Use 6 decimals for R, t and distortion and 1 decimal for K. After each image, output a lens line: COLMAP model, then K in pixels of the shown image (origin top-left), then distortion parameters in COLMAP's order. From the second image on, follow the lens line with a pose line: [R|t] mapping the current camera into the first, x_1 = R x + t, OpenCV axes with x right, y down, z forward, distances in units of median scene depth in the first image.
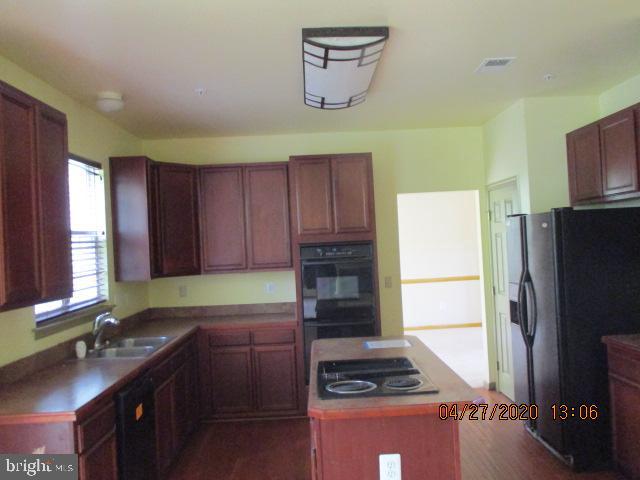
lens RADIAL K [[546.9, 0, 320.0], [0, 546.9, 240.0], [0, 0, 1]] dist [0.000004, 0.001357]
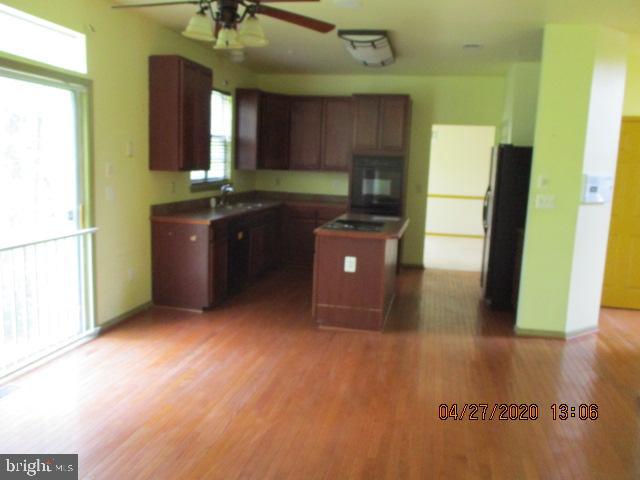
lens RADIAL K [[546.9, 0, 320.0], [0, 546.9, 240.0], [0, 0, 1]] dist [0.000004, 0.001357]
pose [[0.971395, 0.116685, -0.206823, 0.227556], [-0.084310, 0.983675, 0.158985, 0.006581], [0.221997, -0.137000, 0.965375, -0.527537]]
